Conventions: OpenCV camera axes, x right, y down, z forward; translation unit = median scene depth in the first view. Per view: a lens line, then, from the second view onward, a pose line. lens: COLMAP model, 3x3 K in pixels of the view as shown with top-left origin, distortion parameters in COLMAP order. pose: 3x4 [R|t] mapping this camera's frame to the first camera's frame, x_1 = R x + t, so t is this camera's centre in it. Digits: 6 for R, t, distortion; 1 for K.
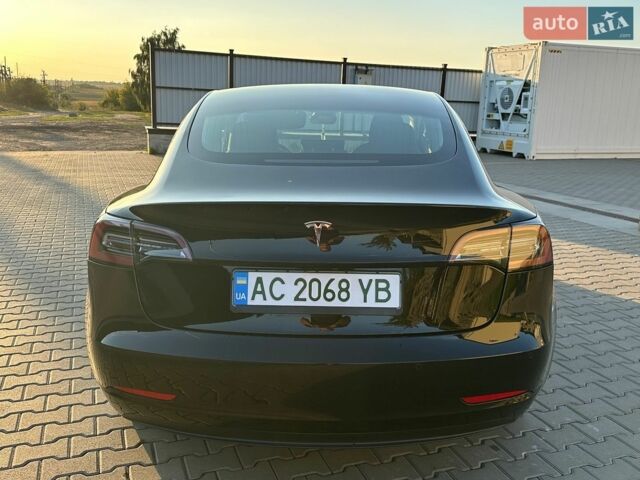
lens RADIAL K [[597.5, 0, 319.3], [0, 597.5, 249.2], [0, 0, 1]] dist [0.158828, -0.342401]
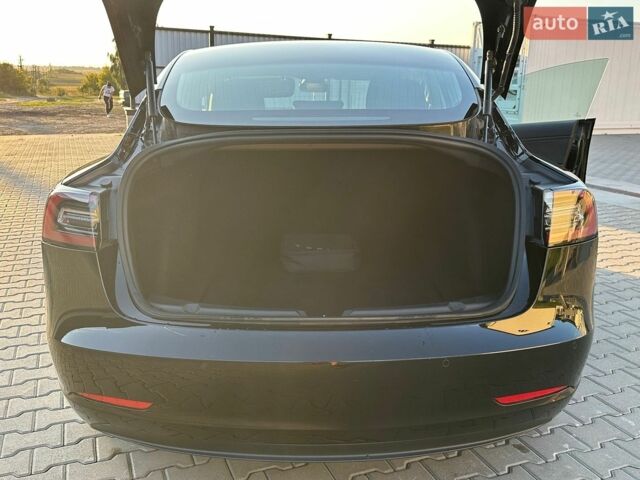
lens RADIAL K [[599.0, 0, 320.0], [0, 599.0, 240.0], [0, 0, 1]] dist [0.125237, -0.246904]
pose [[0.999513, -0.018369, 0.025209, -0.004029], [0.018070, 0.999764, 0.012046, 0.002111], [-0.025425, -0.011584, 0.999610, 0.028375]]
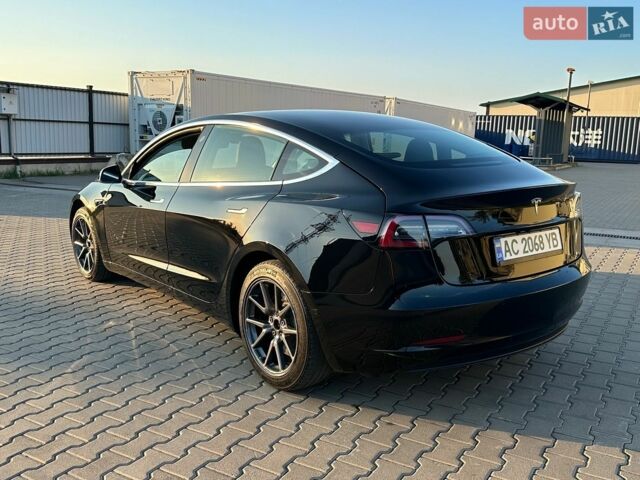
lens RADIAL K [[609.0, 0, 320.0], [0, 609.0, 240.0], [0, 0, 1]] dist [0.152093, -0.317568]
pose [[0.777425, -0.120455, 0.617333, -0.167559], [0.152541, 0.988297, 0.000739, -0.003166], [-0.610198, 0.093595, 0.786701, 0.010465]]
